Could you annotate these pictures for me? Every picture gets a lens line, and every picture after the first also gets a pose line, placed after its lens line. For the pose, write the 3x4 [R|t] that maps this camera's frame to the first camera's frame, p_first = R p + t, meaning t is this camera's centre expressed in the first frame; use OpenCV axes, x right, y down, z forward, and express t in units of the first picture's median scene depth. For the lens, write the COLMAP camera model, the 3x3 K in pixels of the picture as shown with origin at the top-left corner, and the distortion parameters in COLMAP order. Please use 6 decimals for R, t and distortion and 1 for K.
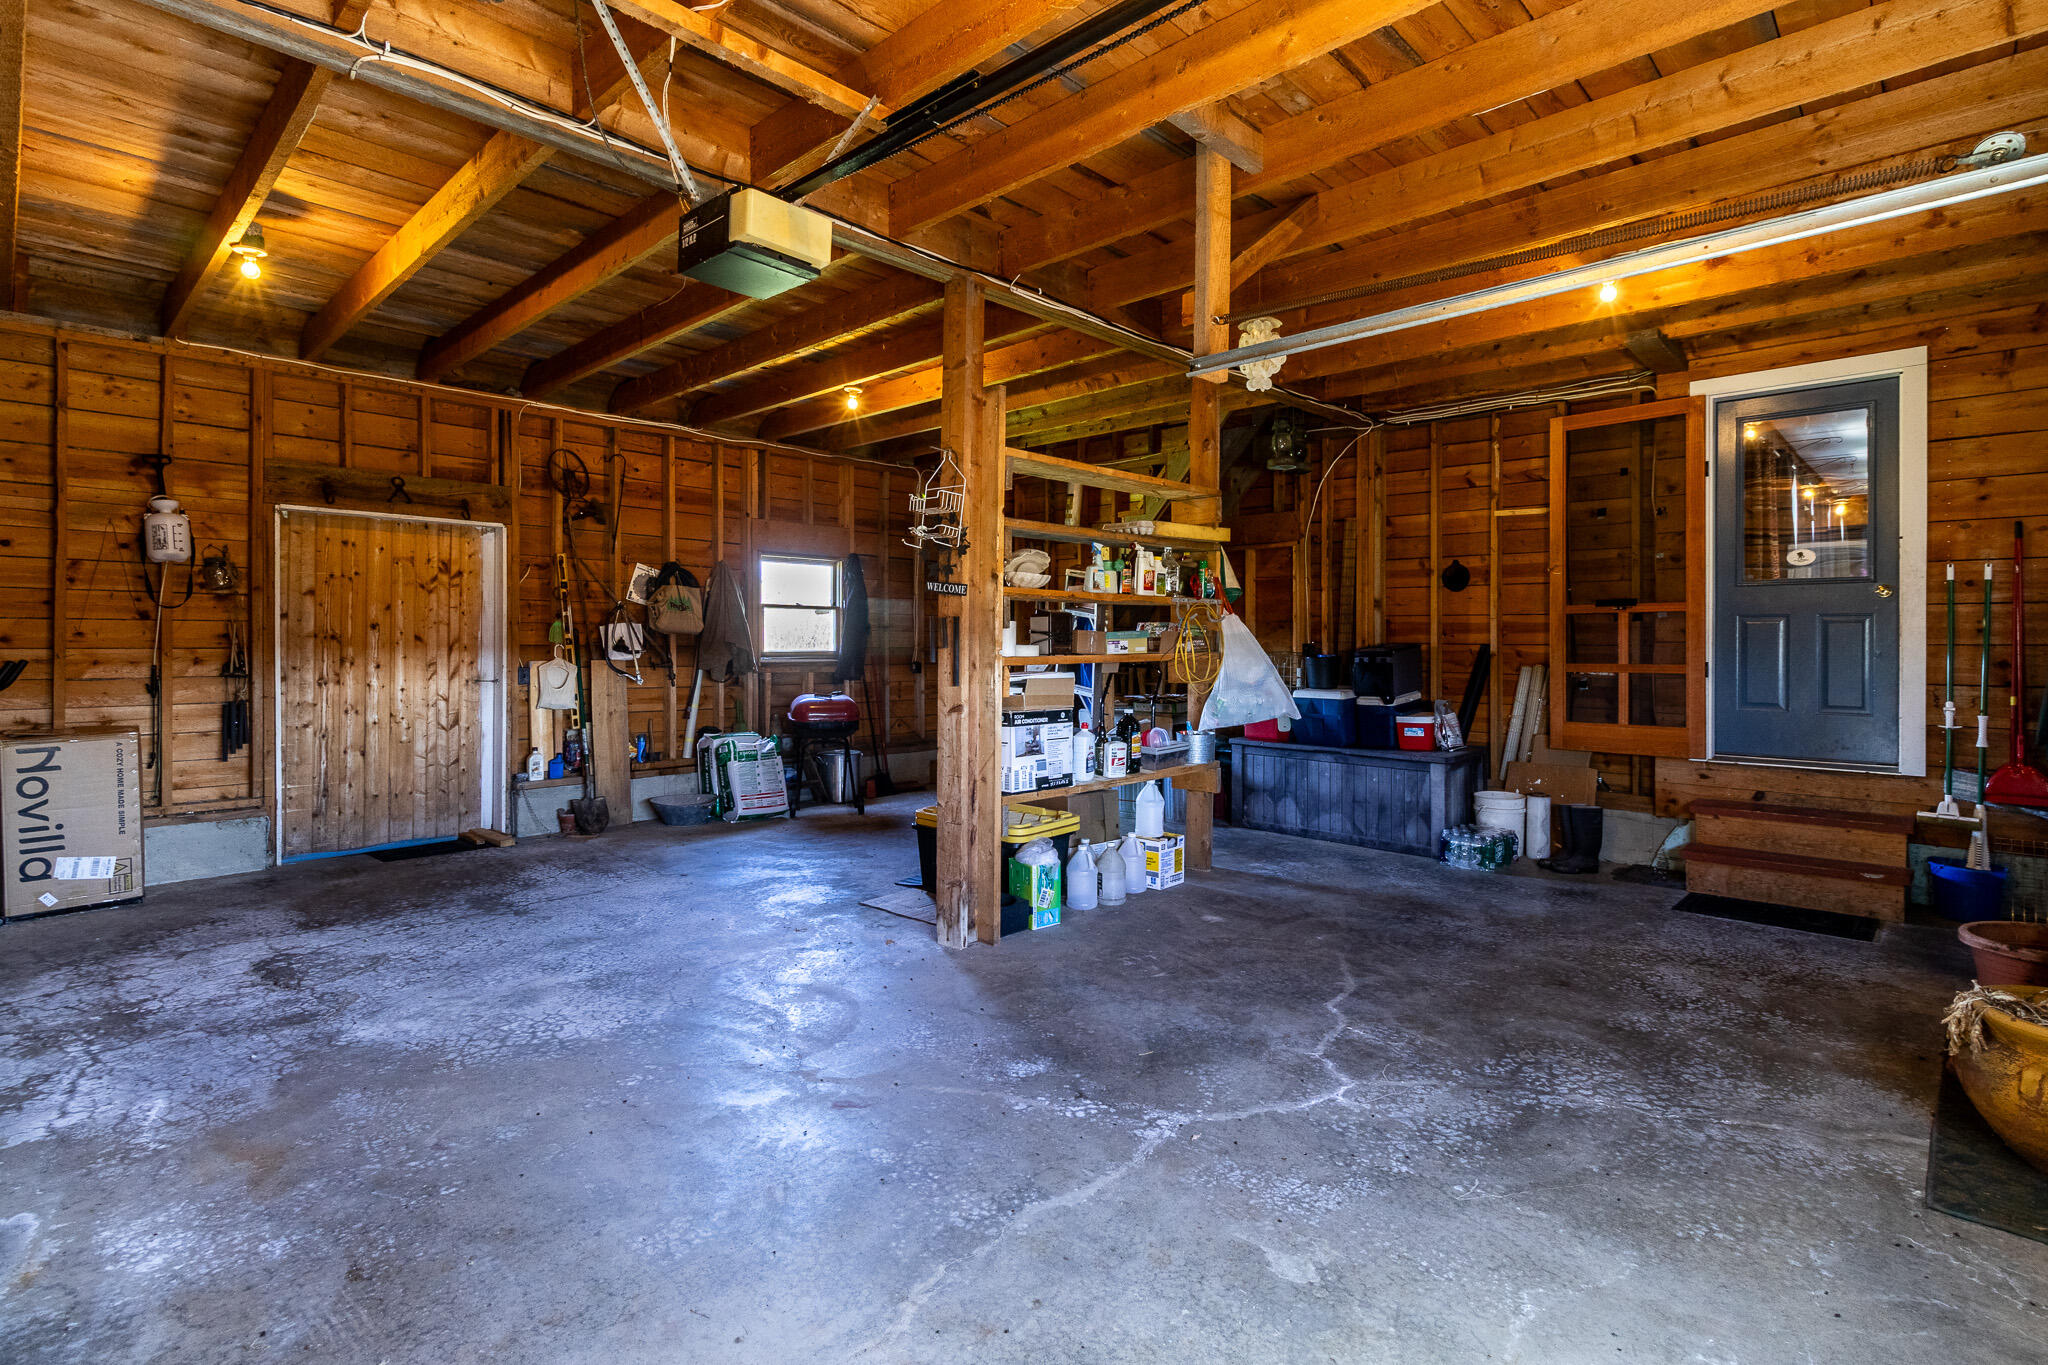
lens RADIAL K [[988.5, 0, 1025.2], [0, 988.5, 662.6], [0, 0, 1]] dist [0.005474, 0.000507]
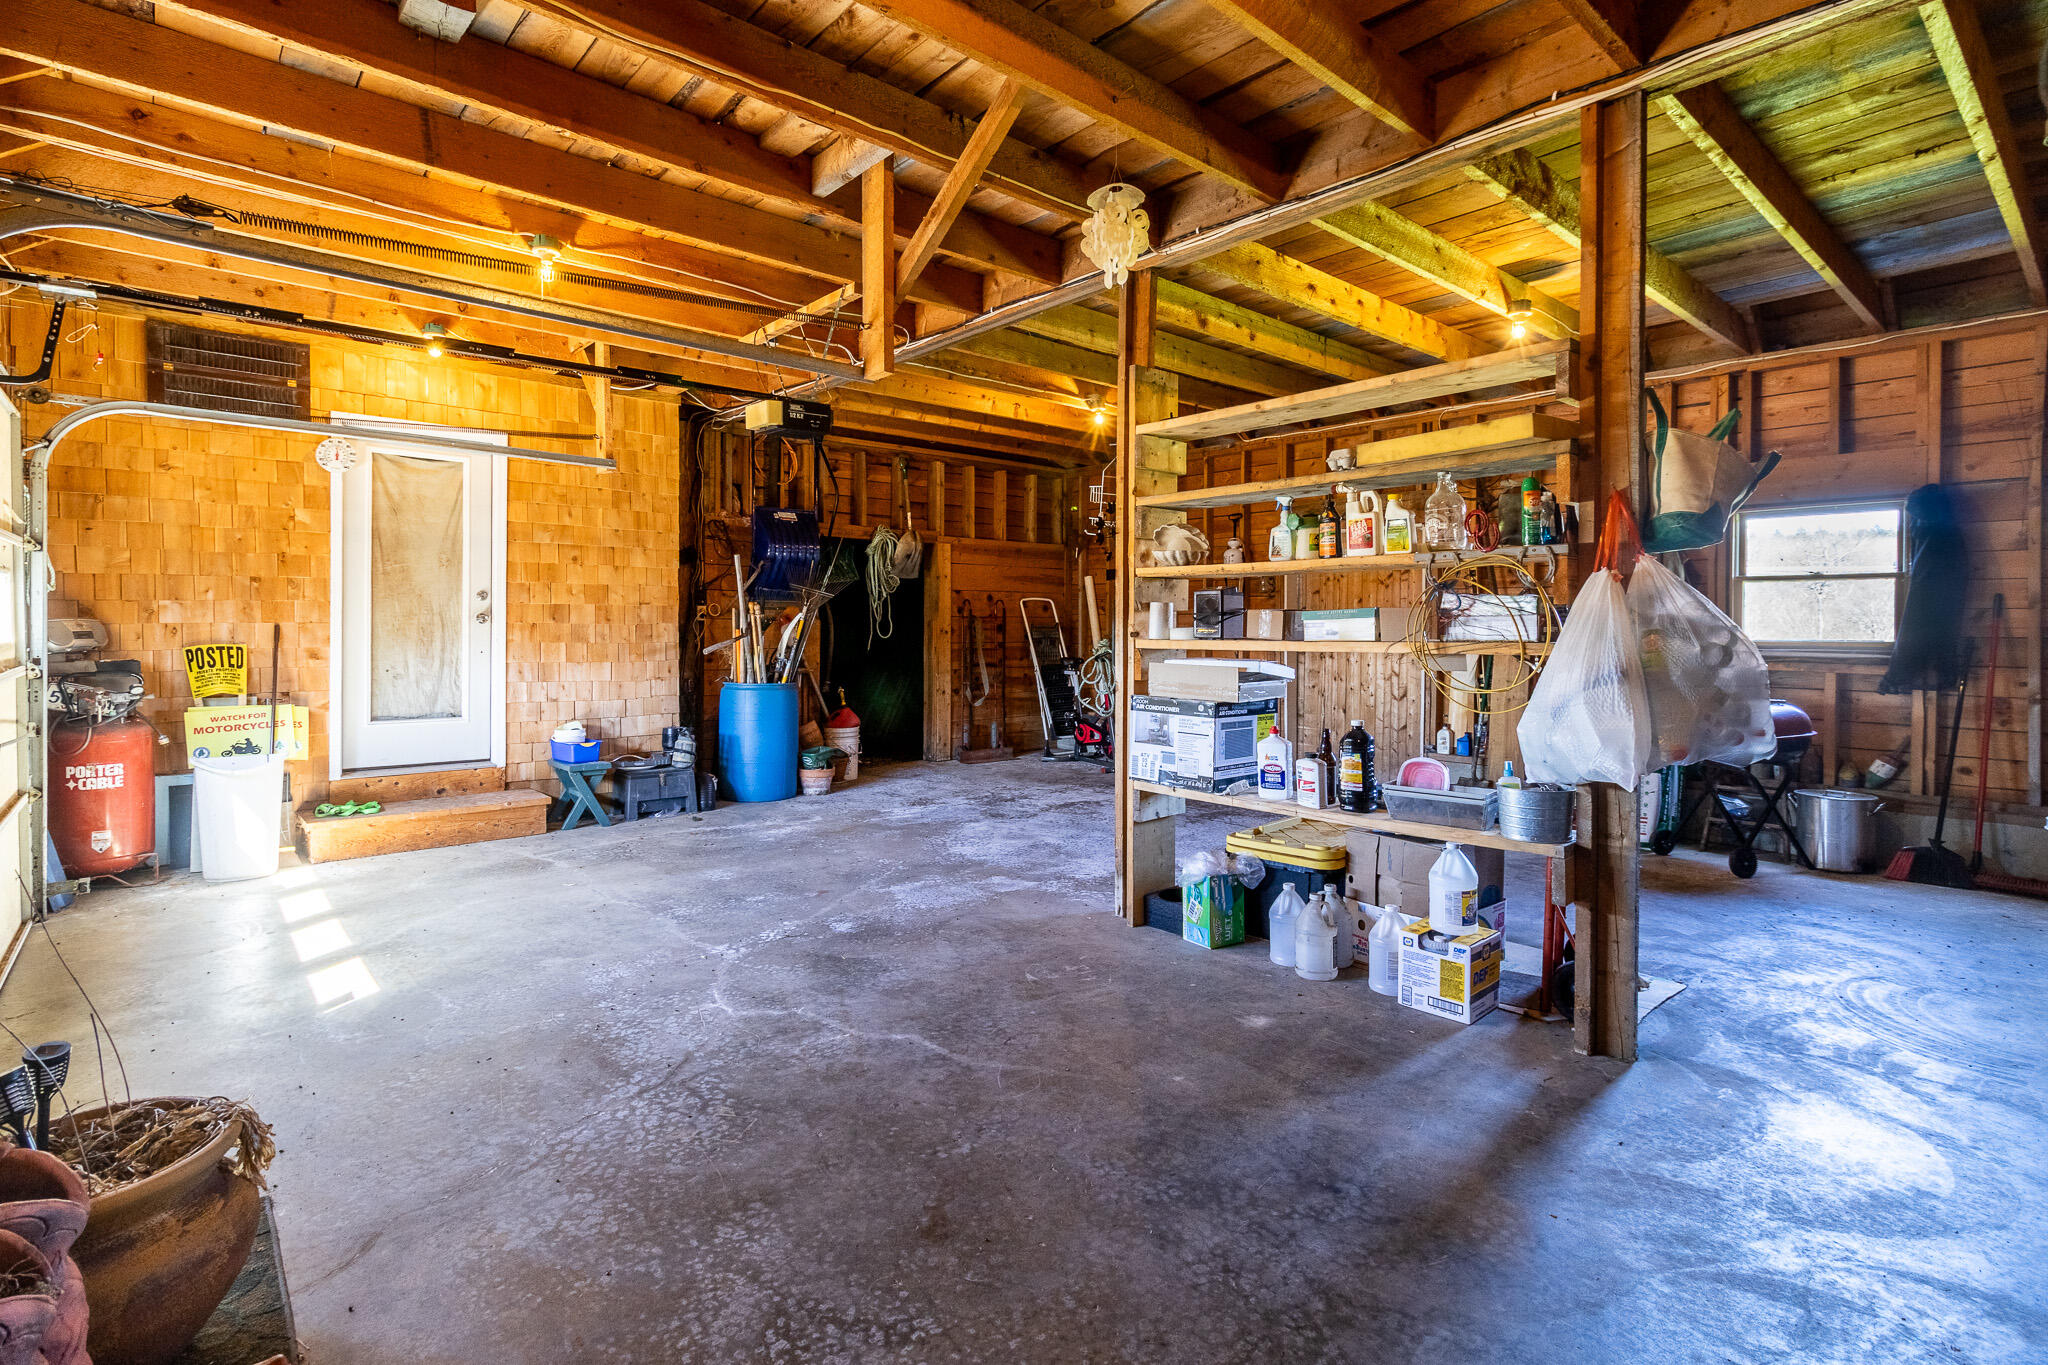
lens RADIAL K [[988.5, 0, 1036.8], [0, 988.5, 634.4], [0, 0, 1]] dist [0.005474, 0.000507]
pose [[-0.085492, 0.005196, -0.996325, 1.220693], [-0.023907, 0.999688, 0.007265, -0.020179], [0.996052, 0.024440, -0.085341, 1.227402]]
